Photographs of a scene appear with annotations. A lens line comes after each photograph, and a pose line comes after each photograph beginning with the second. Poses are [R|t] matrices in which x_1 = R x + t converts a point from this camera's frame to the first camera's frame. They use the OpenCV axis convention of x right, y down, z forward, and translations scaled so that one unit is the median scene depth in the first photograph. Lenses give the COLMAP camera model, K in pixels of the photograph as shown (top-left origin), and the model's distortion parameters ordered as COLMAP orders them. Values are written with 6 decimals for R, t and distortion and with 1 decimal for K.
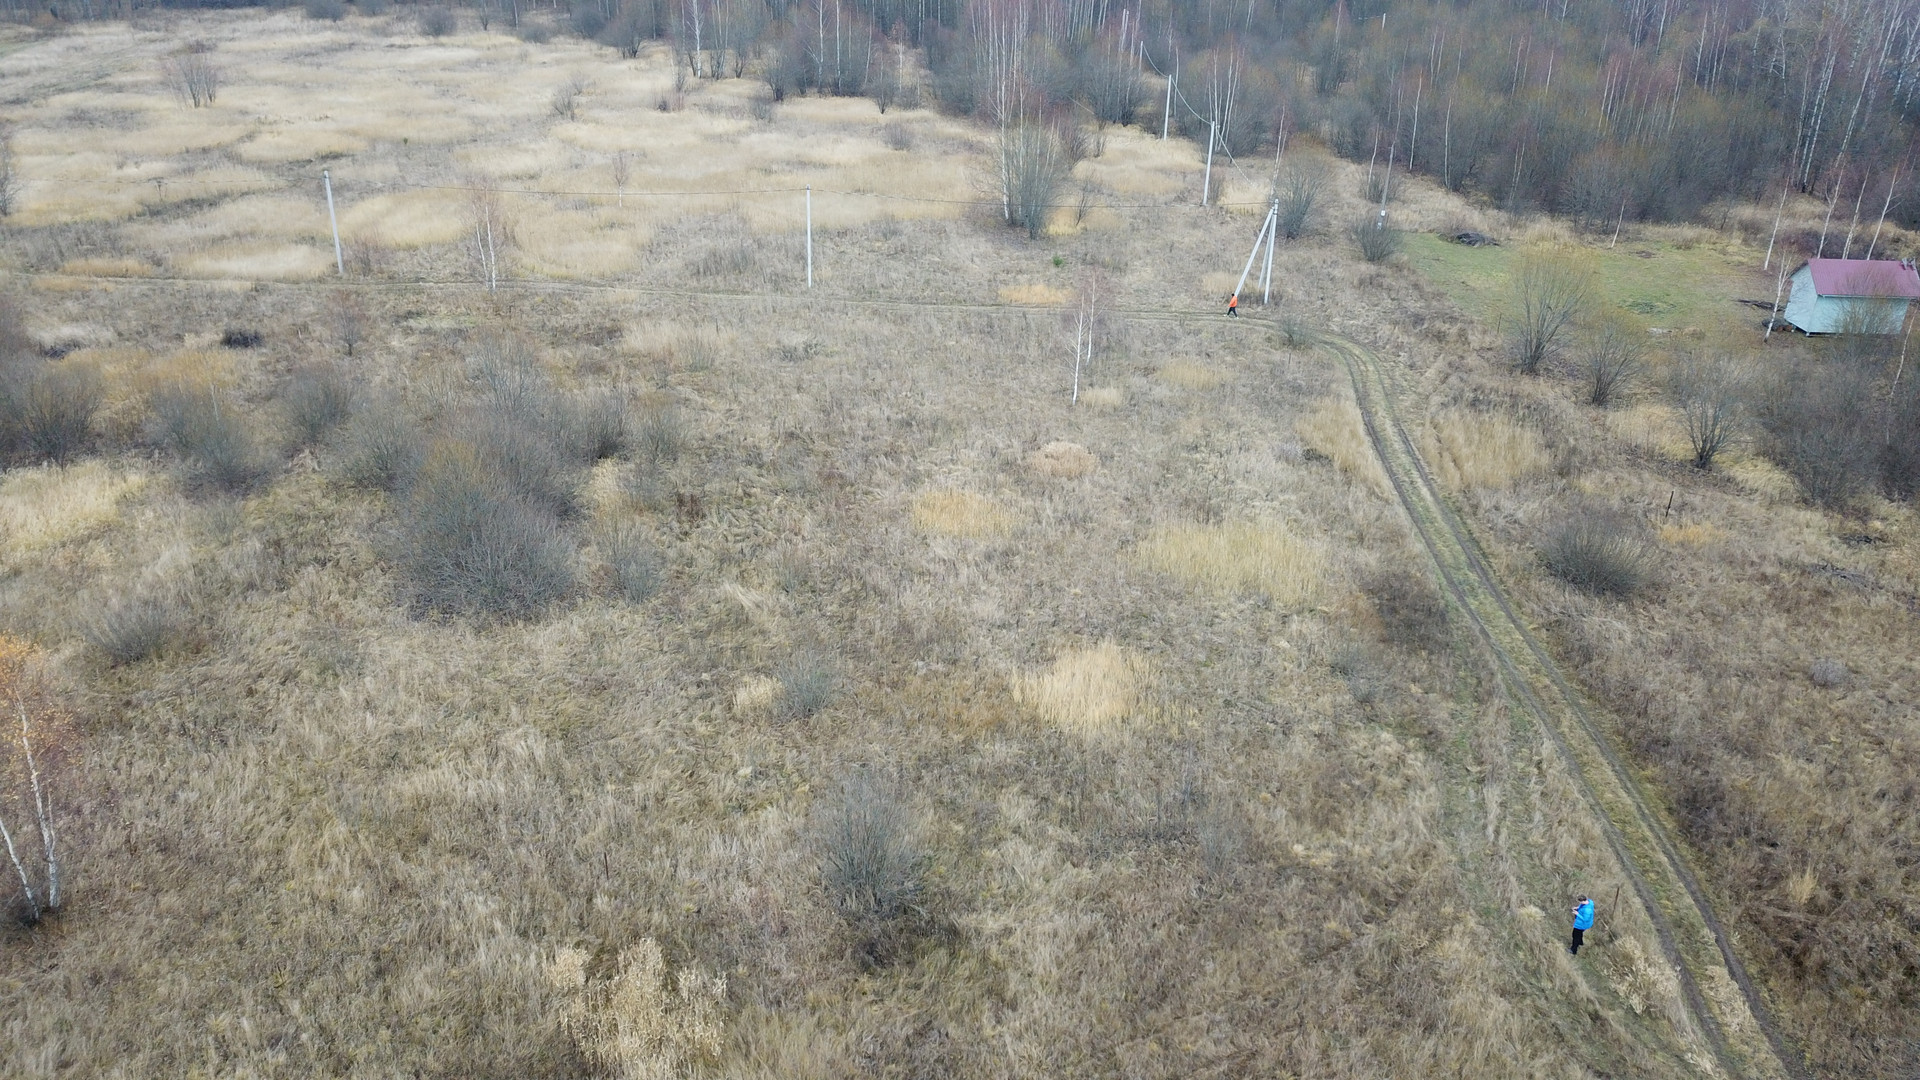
lens RADIAL K [[1518.1, 0, 959.3], [0, 1518.1, 537.9], [0, 0, 1]] dist [0.011258, -0.006197]
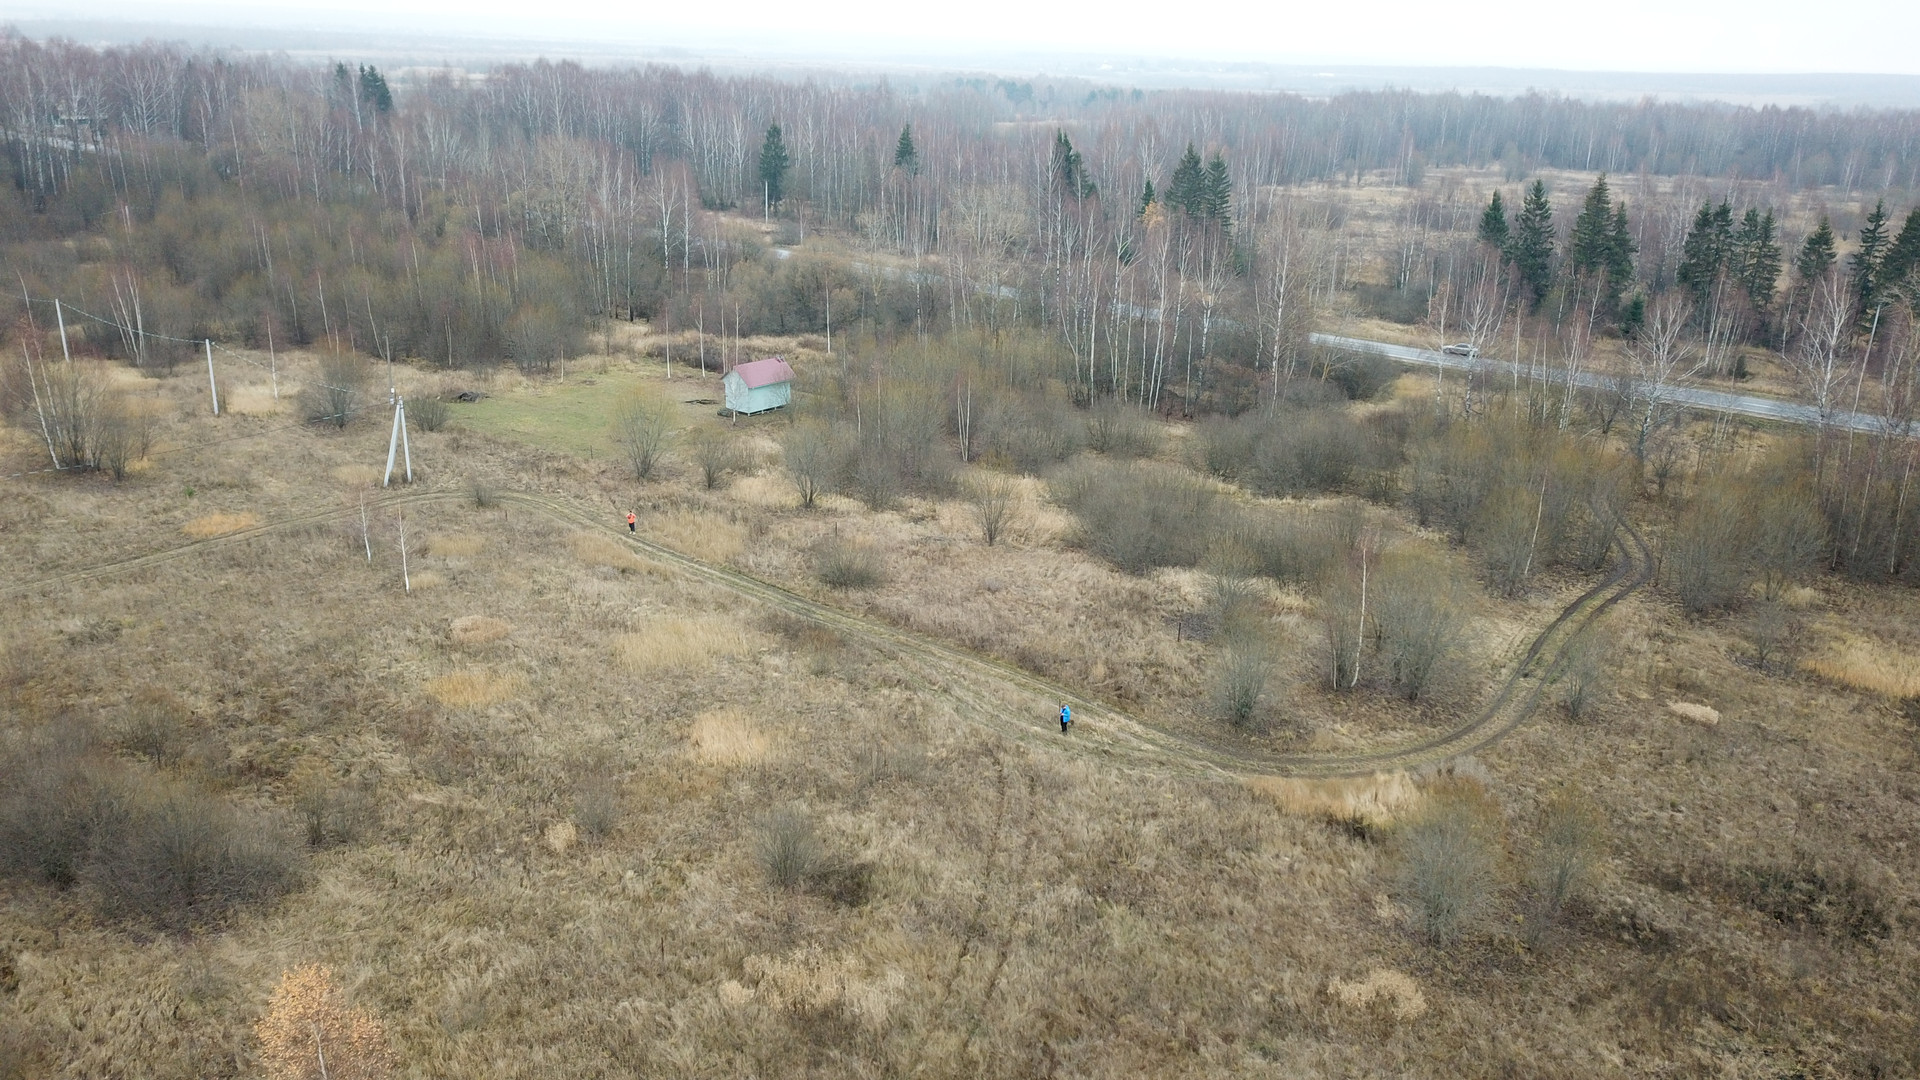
lens RADIAL K [[1518.1, 0, 962.4], [0, 1518.1, 536.5], [0, 0, 1]] dist [0.011258, -0.006197]
pose [[0.563208, -0.268017, 0.781641, -0.789667], [0.315640, 0.943985, 0.096250, -0.140771], [-0.763654, 0.192508, 0.616257, -0.113008]]
